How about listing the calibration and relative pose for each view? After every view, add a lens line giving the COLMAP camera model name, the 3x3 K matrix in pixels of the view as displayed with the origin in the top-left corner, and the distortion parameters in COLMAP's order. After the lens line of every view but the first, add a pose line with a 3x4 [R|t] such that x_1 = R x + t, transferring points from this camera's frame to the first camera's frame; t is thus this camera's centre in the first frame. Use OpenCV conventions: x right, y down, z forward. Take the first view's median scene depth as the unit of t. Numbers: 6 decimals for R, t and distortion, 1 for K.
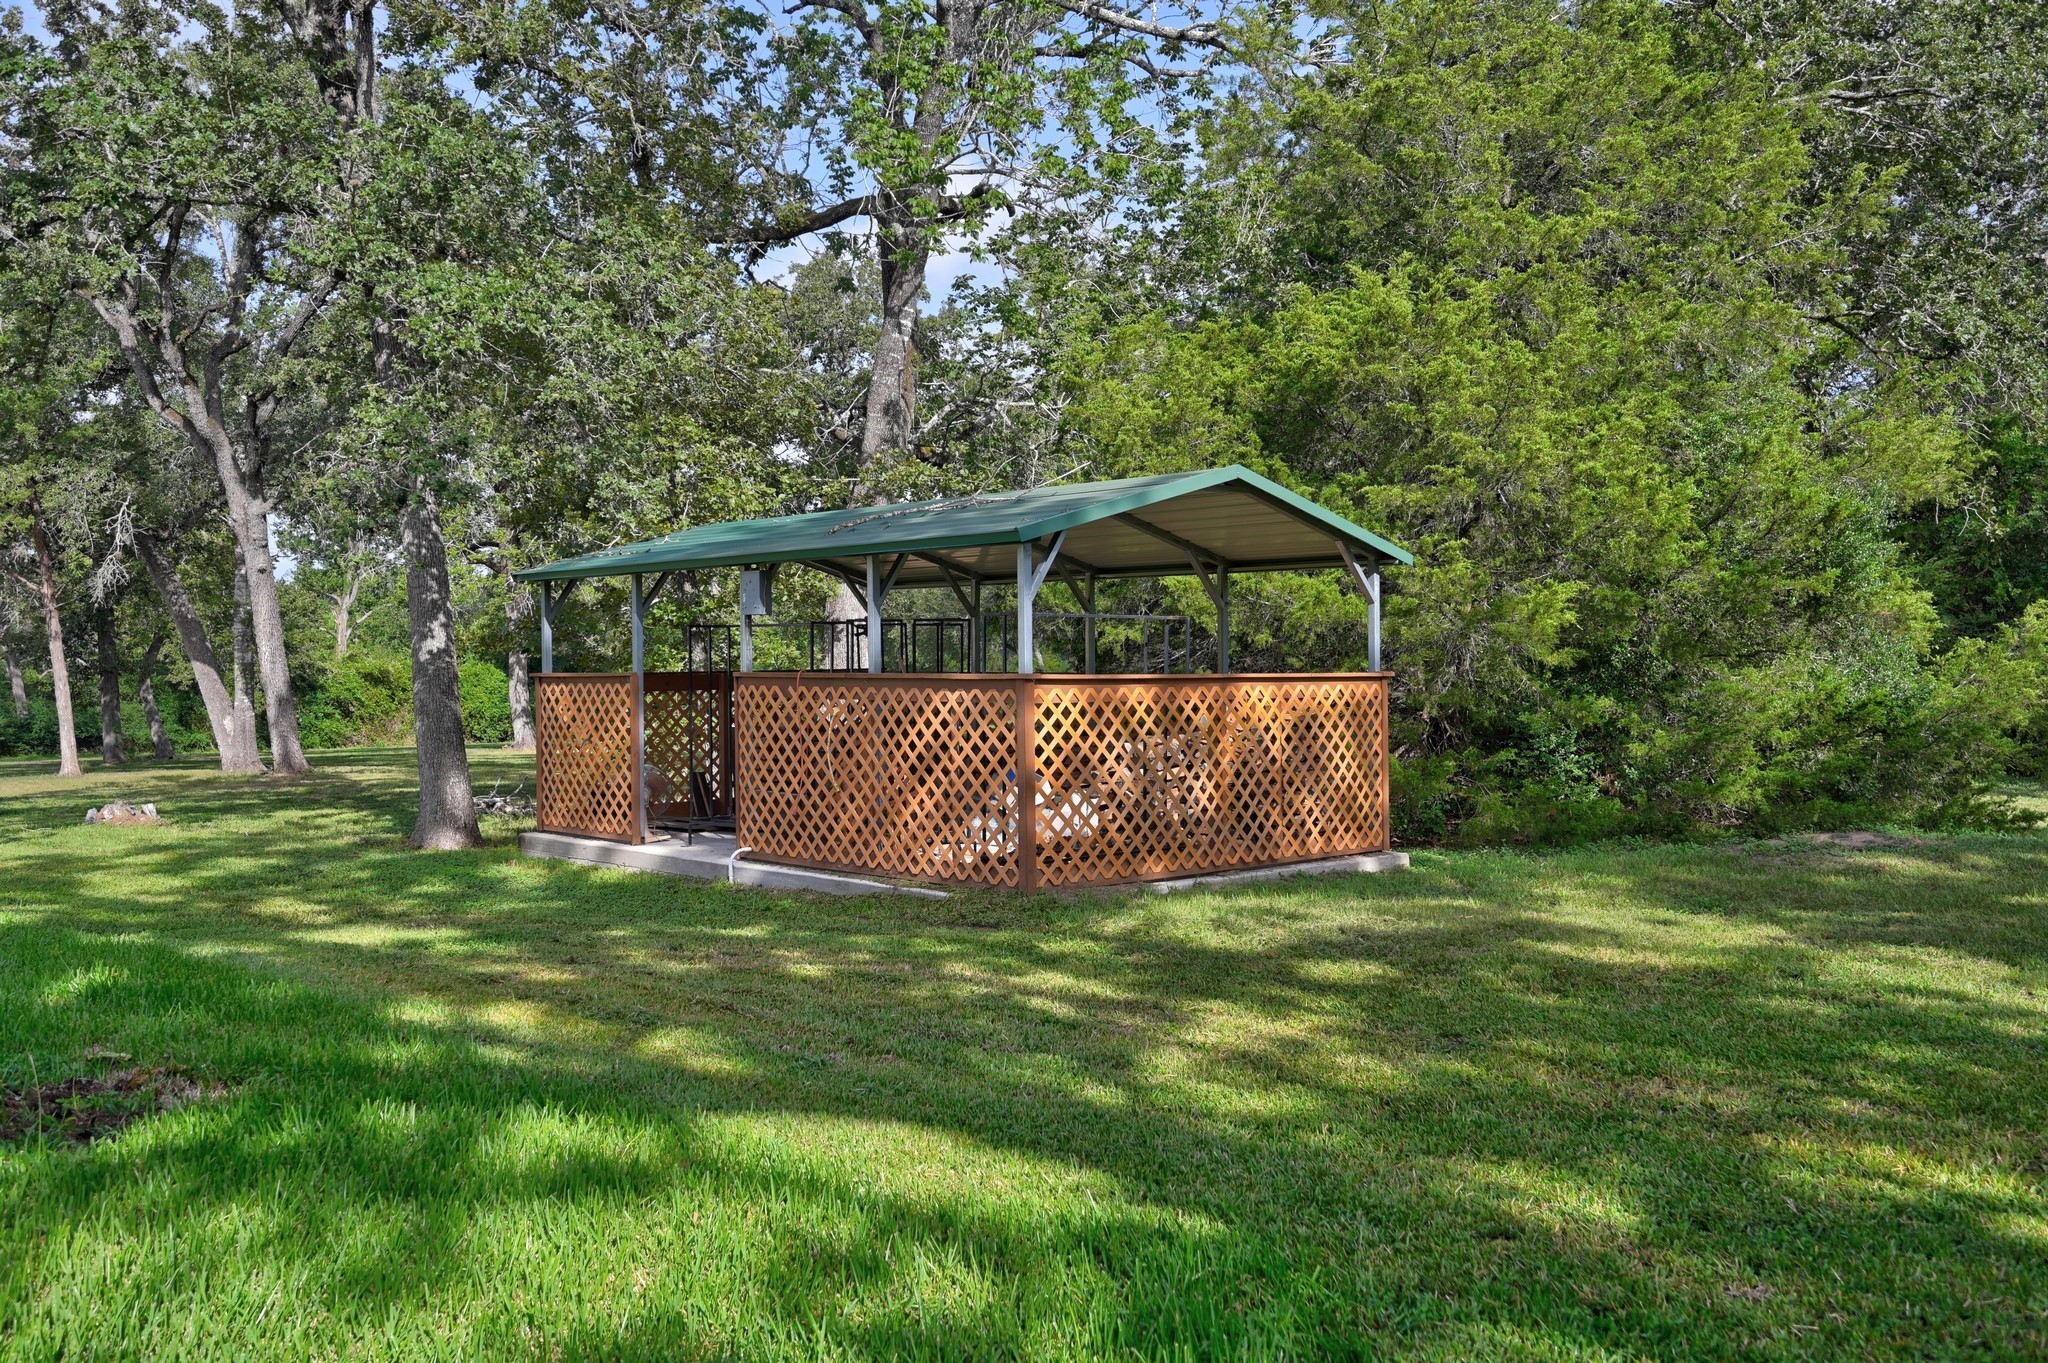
lens RADIAL K [[1762.8, 0, 1024.6], [0, 1762.8, 681.5], [0, 0, 1]] dist [0.002881, 0.000304]
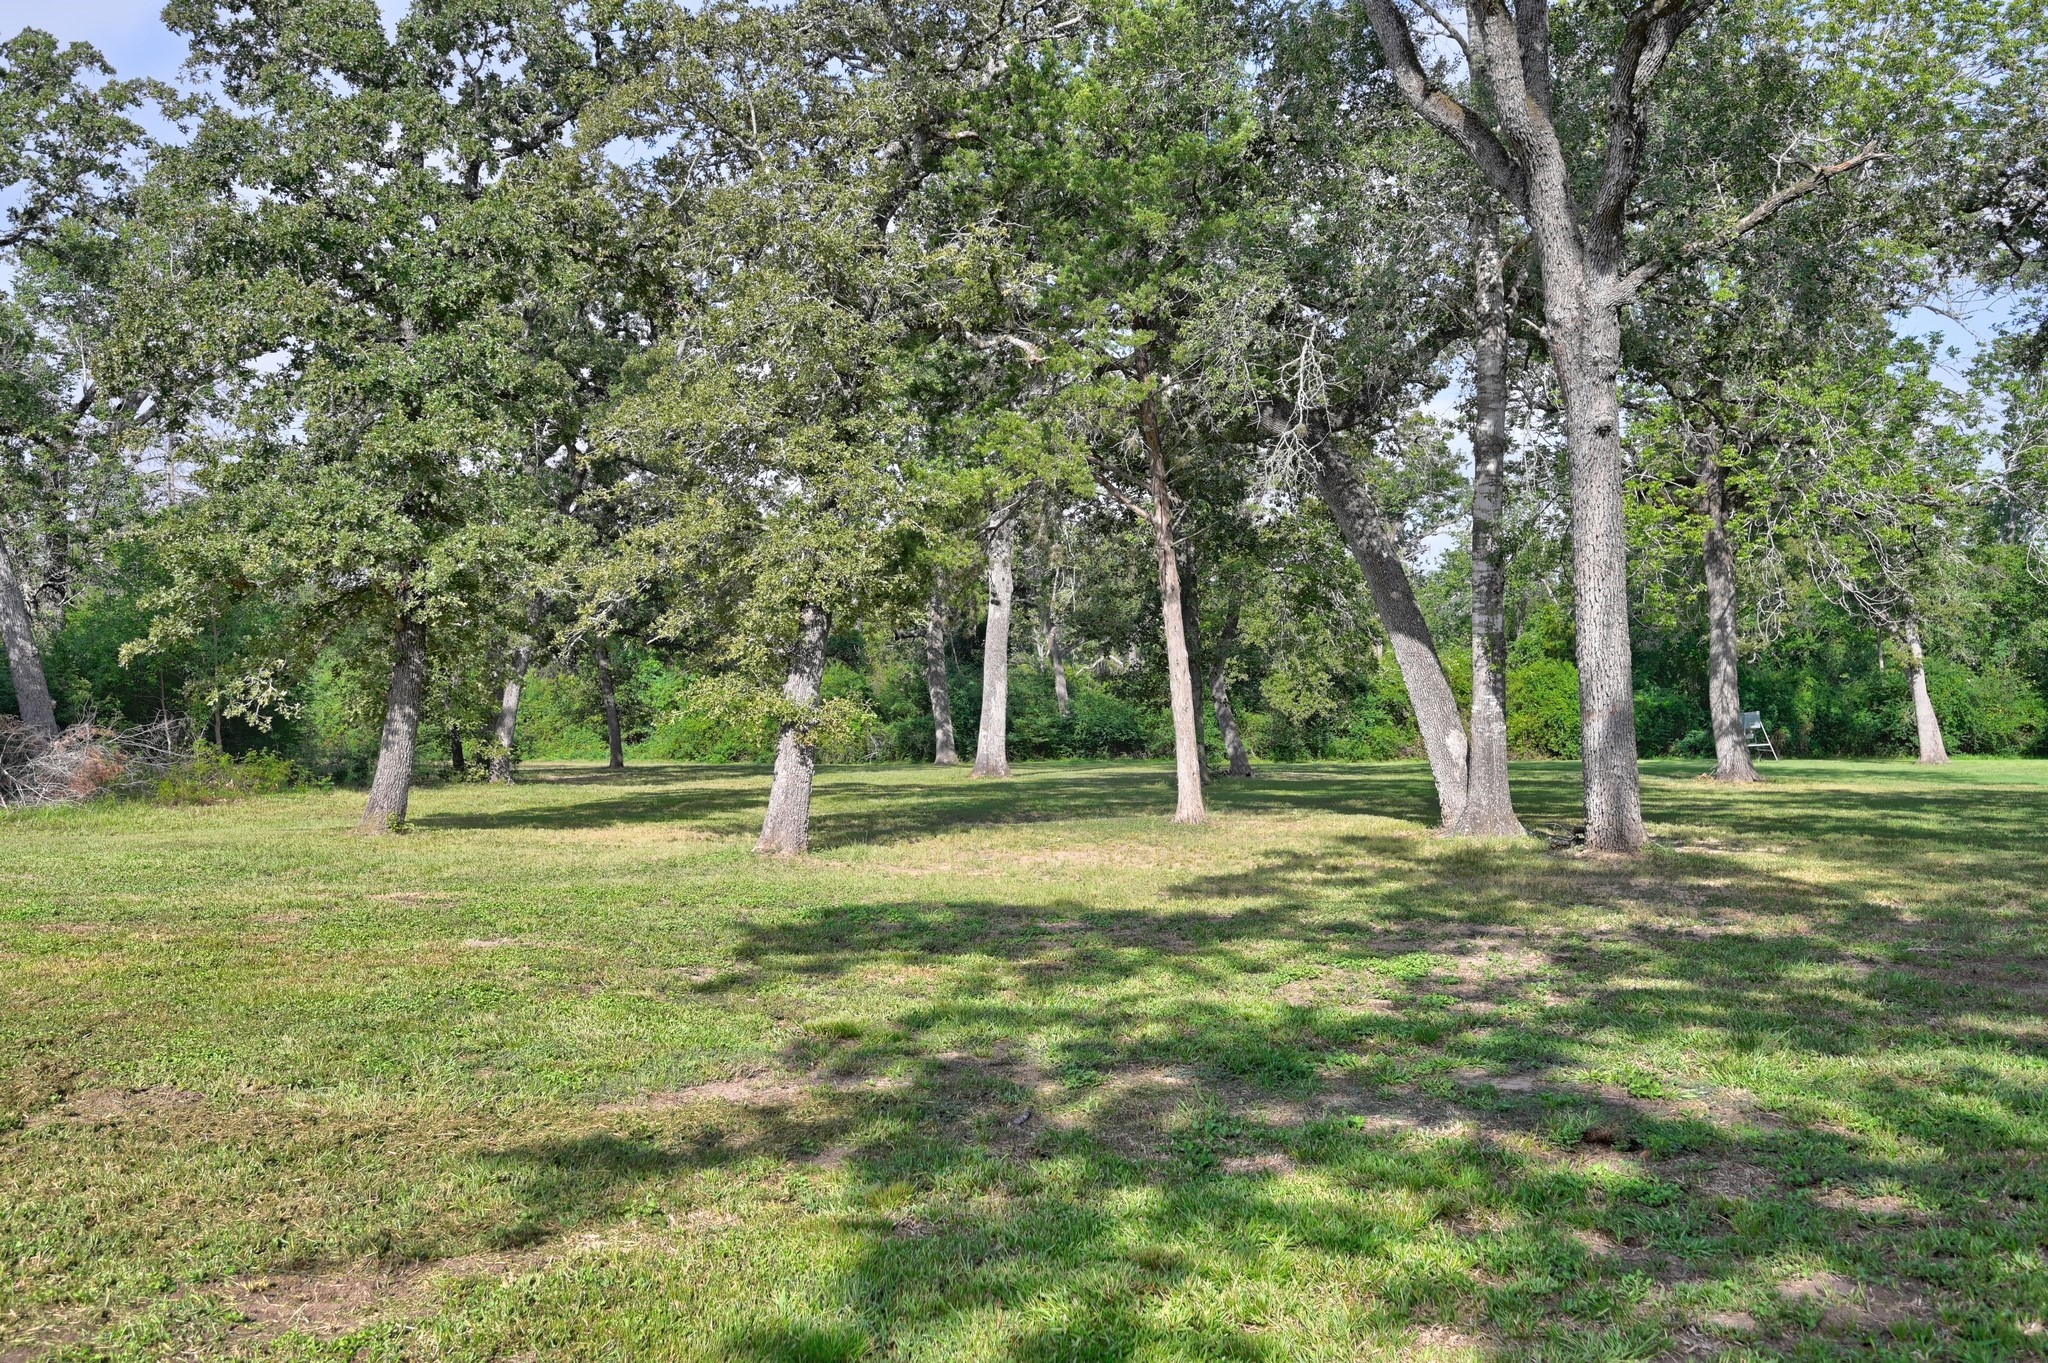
lens RADIAL K [[1762.8, 0, 1024.1], [0, 1762.8, 682.5], [0, 0, 1]] dist [0.002881, 0.000304]
pose [[0.863832, 0.008901, -0.503702, -0.286374], [-0.010353, 0.999946, -0.000085, 0.005611], [0.503674, 0.005288, 0.863877, 0.448693]]
